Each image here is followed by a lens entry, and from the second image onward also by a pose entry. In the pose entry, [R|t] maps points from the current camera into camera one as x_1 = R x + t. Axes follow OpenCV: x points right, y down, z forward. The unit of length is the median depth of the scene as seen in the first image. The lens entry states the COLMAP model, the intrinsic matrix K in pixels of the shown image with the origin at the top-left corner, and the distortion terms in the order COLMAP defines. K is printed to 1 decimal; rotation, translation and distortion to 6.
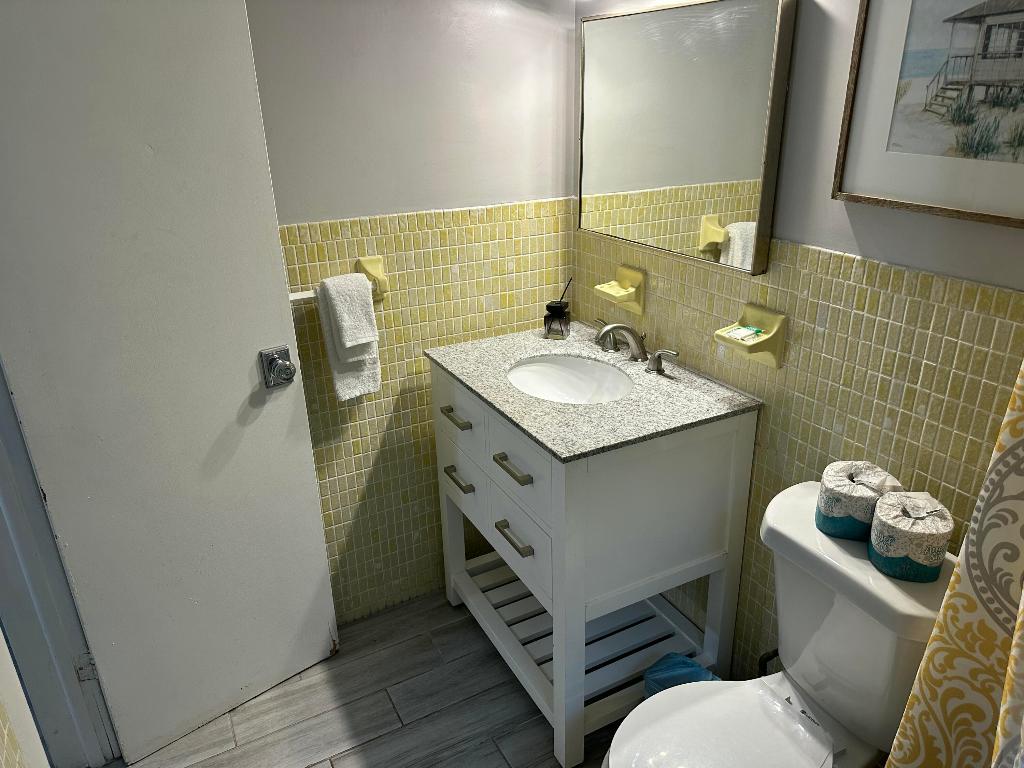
lens RADIAL K [[724.2, 0, 516.1], [0, 724.2, 375.8], [0, 0, 1]] dist [0.056849, -0.070345]
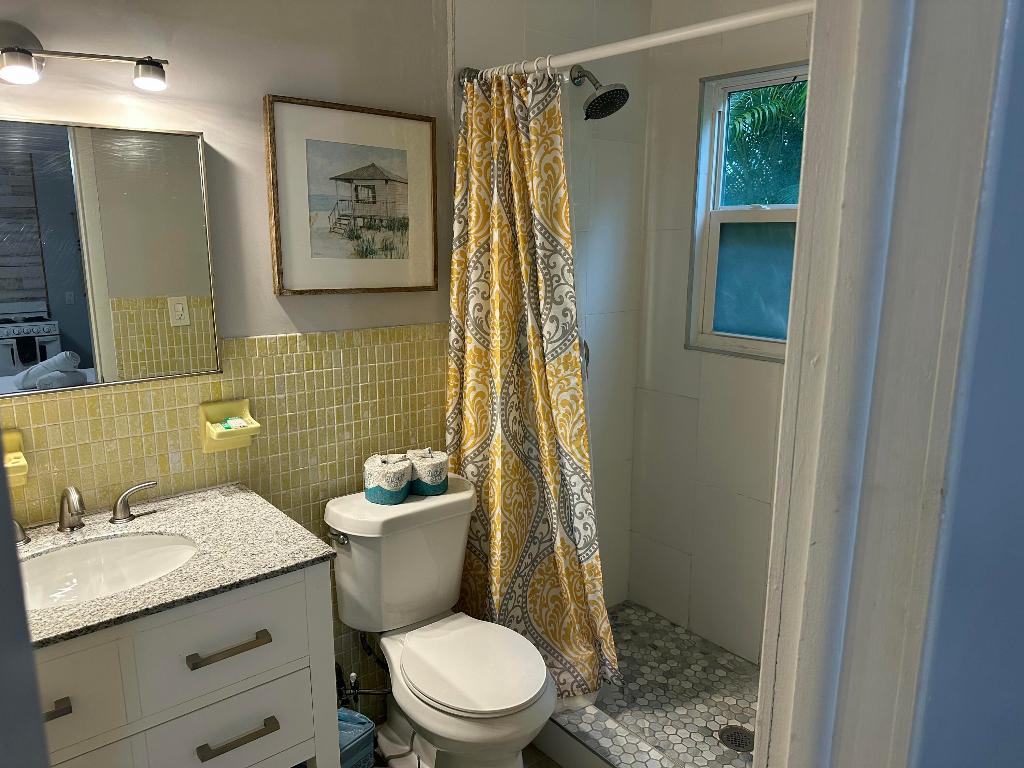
lens RADIAL K [[724.2, 0, 516.1], [0, 724.2, 384.4], [0, 0, 1]] dist [0.056849, -0.070345]
pose [[-0.220249, -0.170074, 0.960503, -1.116848], [0.354348, 0.903463, 0.241228, -0.305233], [-0.908806, 0.393483, -0.138722, 0.996586]]
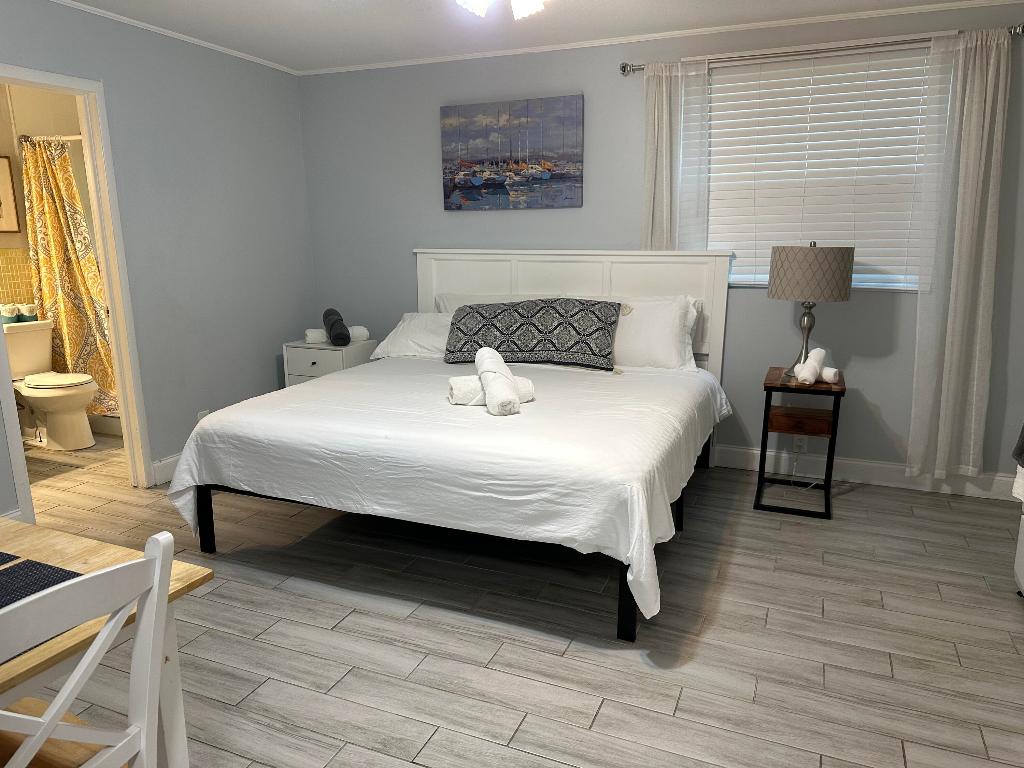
lens RADIAL K [[724.2, 0, 506.0], [0, 724.2, 381.3], [0, 0, 1]] dist [0.056849, -0.070345]
pose [[-0.642940, -0.115339, 0.757182, -4.191300], [0.314838, 0.861414, 0.398552, -0.212238], [-0.698215, 0.494635, -0.517525, 1.460931]]
